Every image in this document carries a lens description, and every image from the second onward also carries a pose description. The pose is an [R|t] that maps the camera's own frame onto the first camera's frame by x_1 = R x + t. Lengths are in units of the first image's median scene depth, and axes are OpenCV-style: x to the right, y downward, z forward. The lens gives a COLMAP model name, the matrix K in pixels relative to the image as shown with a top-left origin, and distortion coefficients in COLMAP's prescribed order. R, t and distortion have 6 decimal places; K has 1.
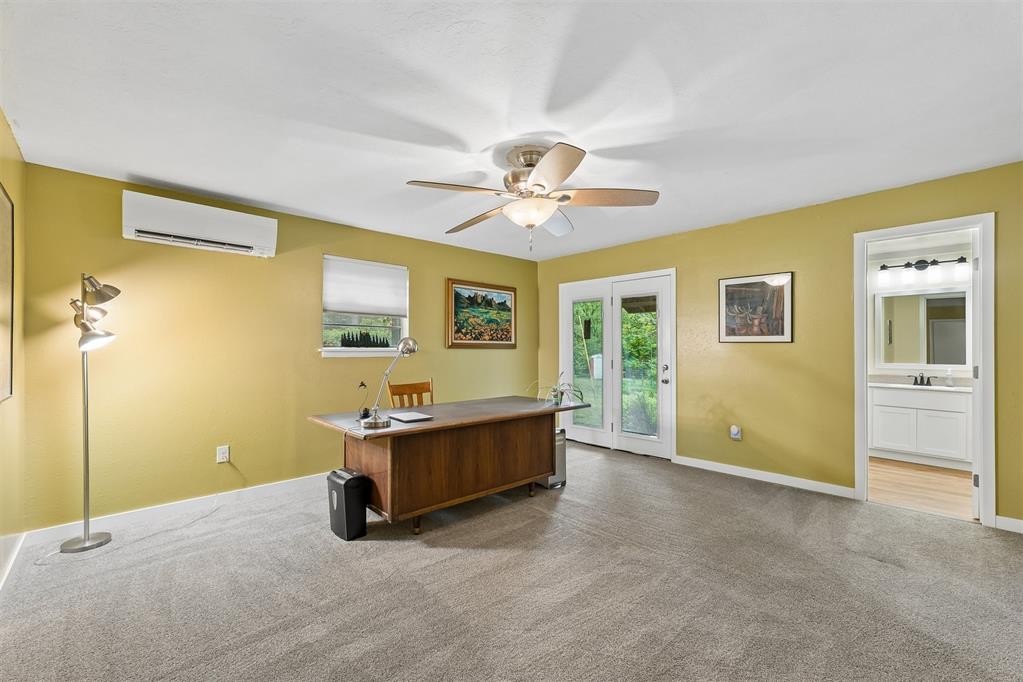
lens RADIAL K [[429.3, 0, 510.5], [0, 429.3, 344.9], [0, 0, 1]] dist [0.002626, -0.000415]
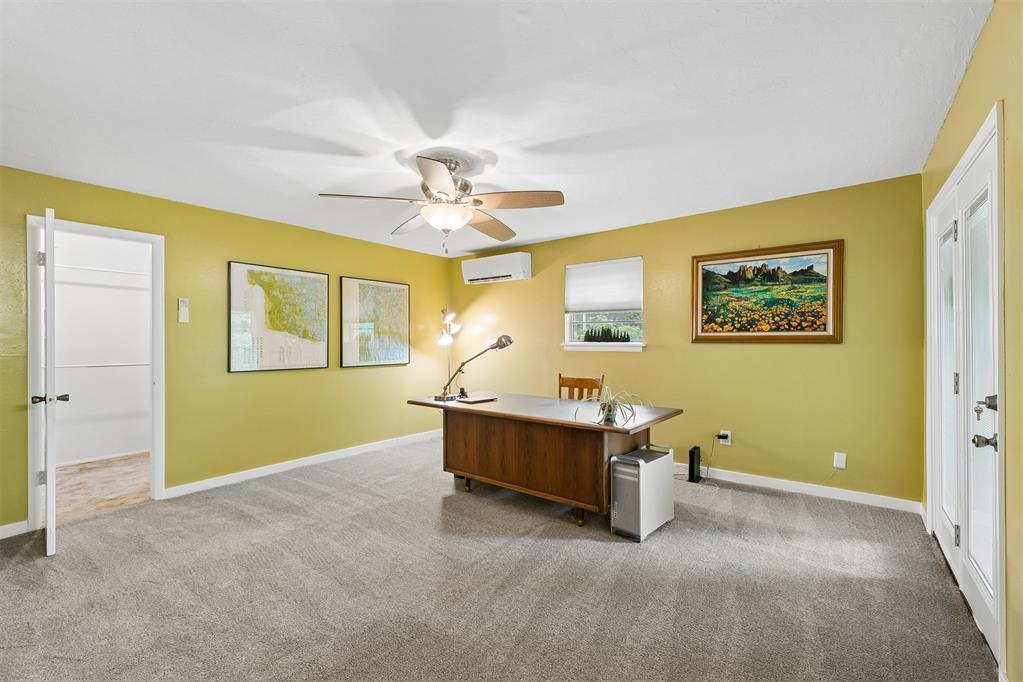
lens RADIAL K [[429.3, 0, 515.2], [0, 429.3, 341.3], [0, 0, 1]] dist [0.002626, -0.000415]
pose [[0.167844, 0.003142, -0.985809, 0.586587], [0.015458, 0.999864, 0.005819, -0.004746], [0.985692, -0.016215, 0.167772, 0.519210]]
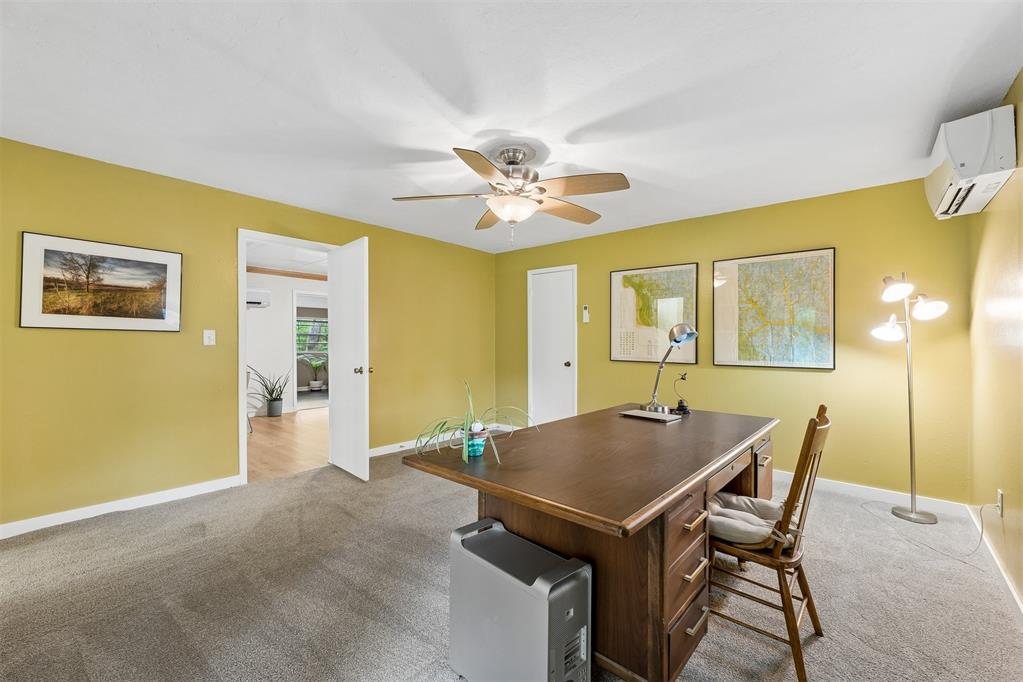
lens RADIAL K [[429.3, 0, 505.7], [0, 429.3, 336.2], [0, 0, 1]] dist [0.002626, -0.000415]
pose [[-0.995225, -0.000615, -0.097605, 0.086956], [0.001246, 0.999819, -0.019008, 0.011451], [0.097599, -0.019039, -0.995044, 1.069471]]
